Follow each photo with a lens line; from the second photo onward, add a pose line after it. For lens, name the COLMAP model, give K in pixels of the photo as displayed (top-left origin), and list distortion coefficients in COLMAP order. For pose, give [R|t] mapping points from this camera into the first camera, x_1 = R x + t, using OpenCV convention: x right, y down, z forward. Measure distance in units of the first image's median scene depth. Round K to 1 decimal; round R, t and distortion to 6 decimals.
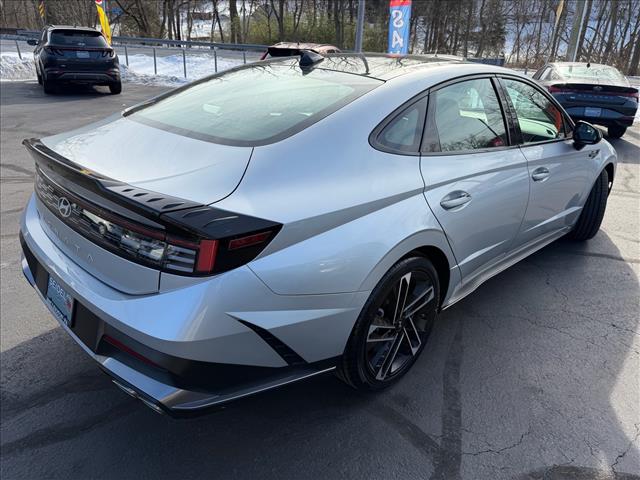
lens RADIAL K [[466.3, 0, 320.0], [0, 466.3, 240.0], [0, 0, 1]] dist [0.002778, -0.000371]
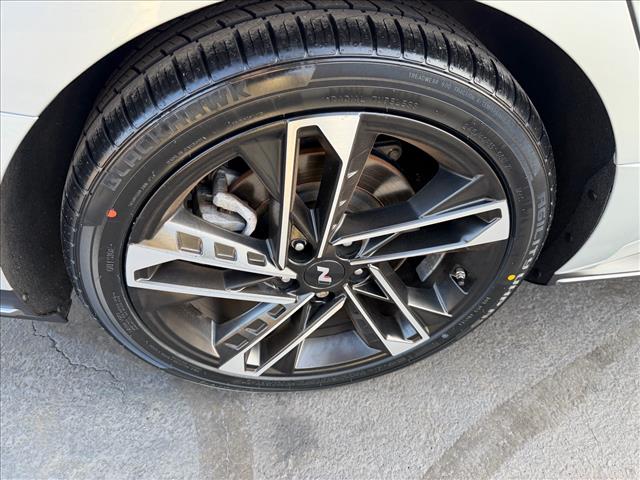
lens RADIAL K [[466.3, 0, 320.0], [0, 466.3, 240.0], [0, 0, 1]] dist [0.002778, -0.000371]
pose [[0.798597, 0.413320, -0.437504, 0.298683], [-0.213935, 0.874378, 0.435539, 0.024133], [0.562561, -0.254222, 0.786699, 0.757070]]
